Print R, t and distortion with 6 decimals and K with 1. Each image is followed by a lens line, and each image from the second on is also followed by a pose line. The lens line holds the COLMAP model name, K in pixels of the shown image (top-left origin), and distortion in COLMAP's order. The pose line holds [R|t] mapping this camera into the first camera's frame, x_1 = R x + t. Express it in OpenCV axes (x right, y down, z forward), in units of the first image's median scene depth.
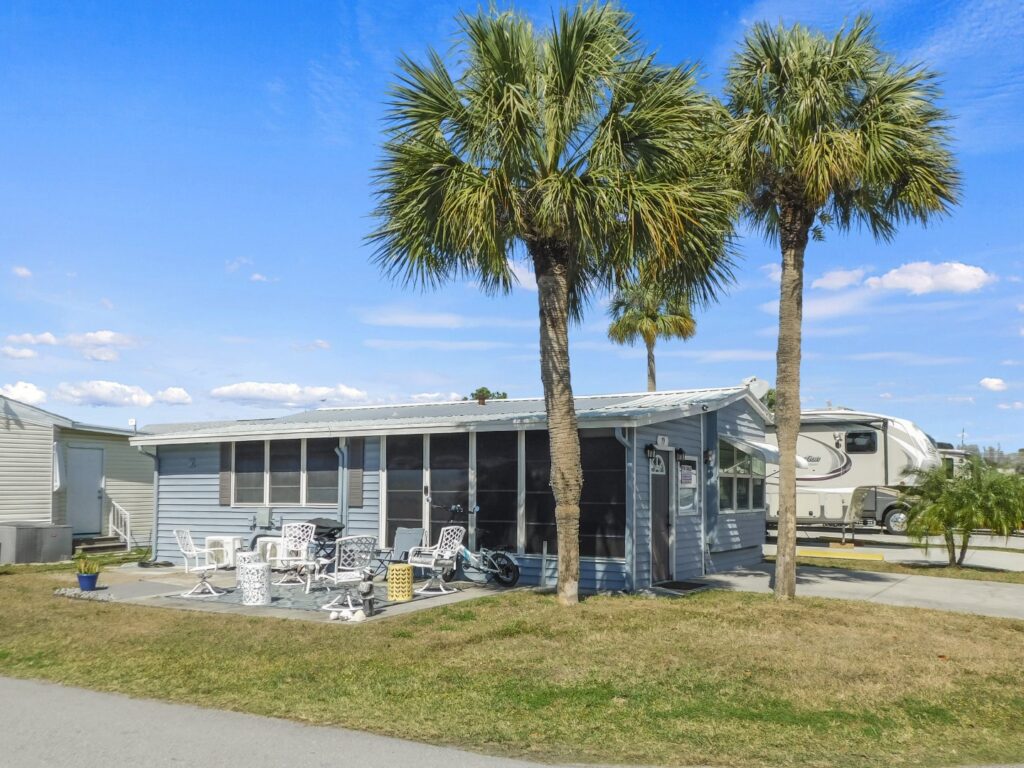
lens RADIAL K [[929.0, 0, 516.8], [0, 929.0, 447.8], [0, 0, 1]] dist [0.013170, -0.000108]
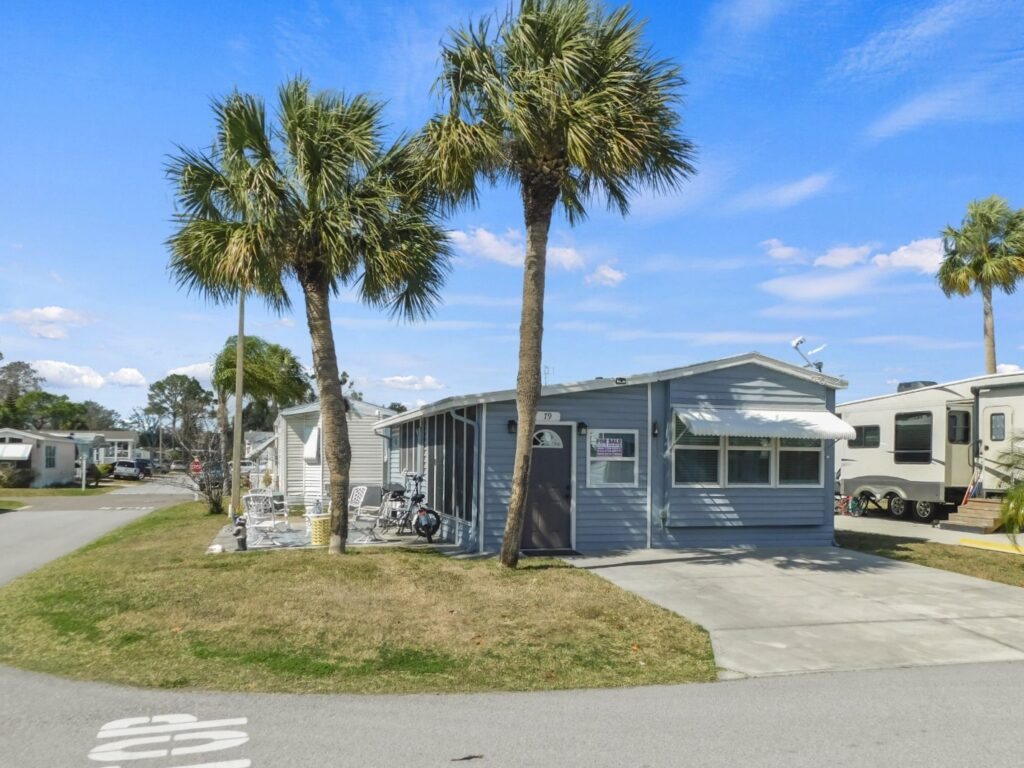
lens RADIAL K [[873.4, 0, 516.7], [0, 873.4, 435.3], [0, 0, 1]] dist [0.013912, 0.008038]
pose [[0.729702, -0.016621, -0.683563, 0.704658], [0.025352, 0.999675, 0.002756, 0.009016], [0.683295, -0.019340, 0.729886, 0.215084]]
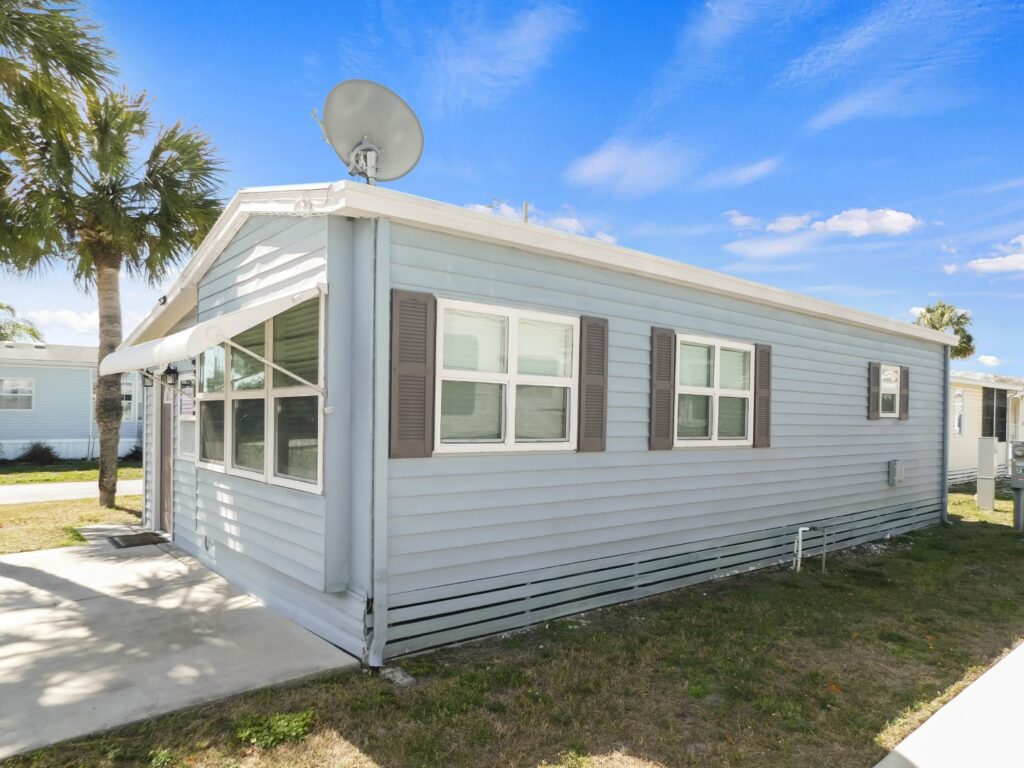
lens RADIAL K [[693.3, 0, 511.9], [0, 693.3, 420.5], [0, 0, 1]] dist [-0.051996, 0.033279]
pose [[-0.338261, -0.001426, -0.941051, 0.534519], [0.031253, 0.999430, -0.012748, 0.052815], [0.940533, -0.033723, -0.338024, 1.289000]]
